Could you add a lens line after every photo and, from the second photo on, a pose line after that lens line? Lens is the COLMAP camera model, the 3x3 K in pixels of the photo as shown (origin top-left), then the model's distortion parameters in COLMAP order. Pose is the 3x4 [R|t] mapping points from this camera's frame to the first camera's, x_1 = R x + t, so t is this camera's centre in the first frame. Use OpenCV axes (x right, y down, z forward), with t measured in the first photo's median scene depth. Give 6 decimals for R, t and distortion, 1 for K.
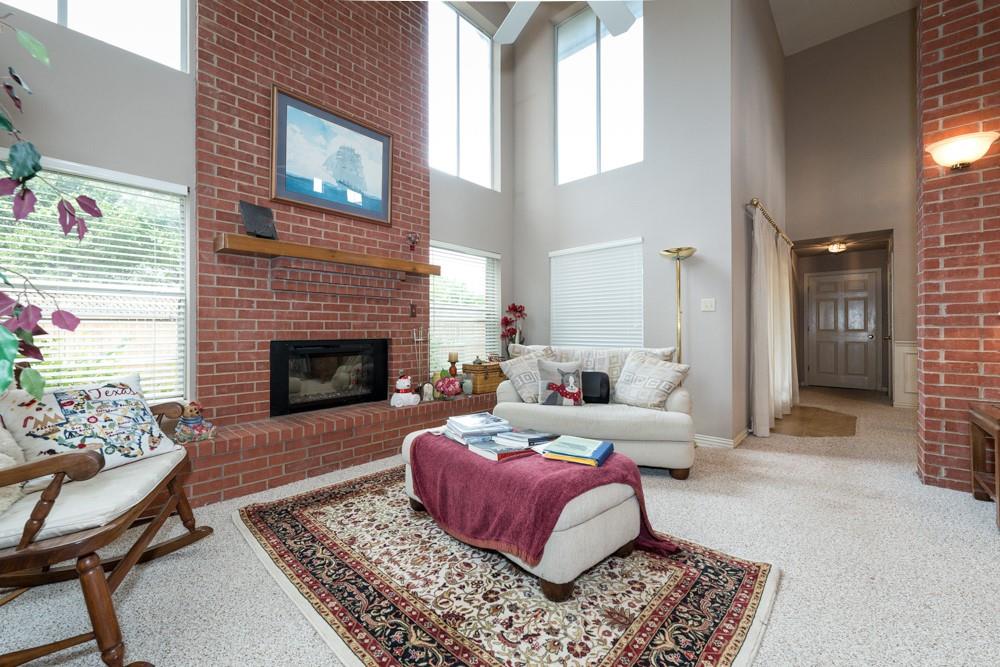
lens RADIAL K [[396.7, 0, 495.6], [0, 396.7, 328.2], [0, 0, 1]] dist [0.000834, -0.000384]
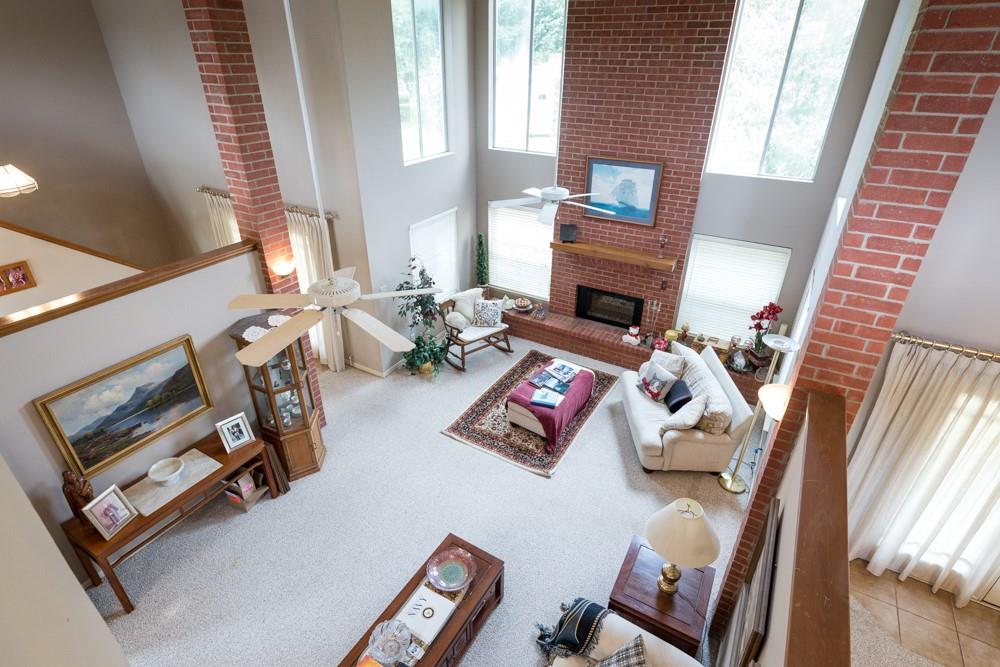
lens RADIAL K [[508.4, 0, 499.7], [0, 508.4, 335.6], [0, 0, 1]] dist [0.001424, 0.001607]
pose [[0.212948, 0.483479, -0.849059, 1.506403], [-0.000486, 0.869043, 0.494736, -0.915950], [0.977064, -0.104940, 0.185296, 0.087281]]
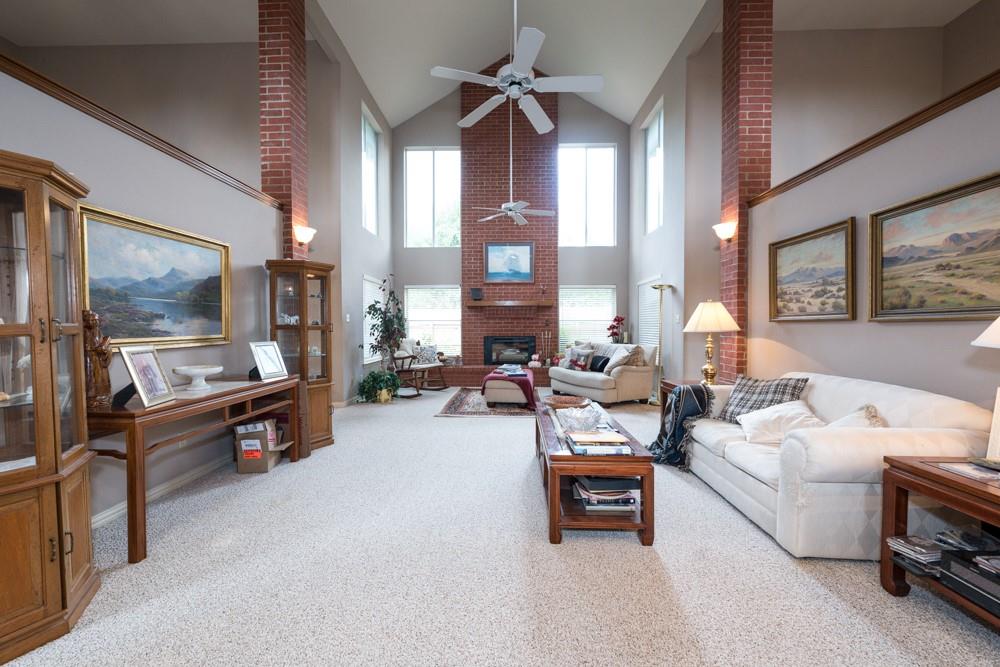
lens RADIAL K [[396.7, 0, 497.6], [0, 396.7, 337.2], [0, 0, 1]] dist [0.000834, -0.000384]
pose [[0.657762, 0.022466, -0.752891, 1.353180], [0.003757, 0.999445, 0.033106, -0.045089], [0.753217, -0.024605, 0.657312, -0.622161]]
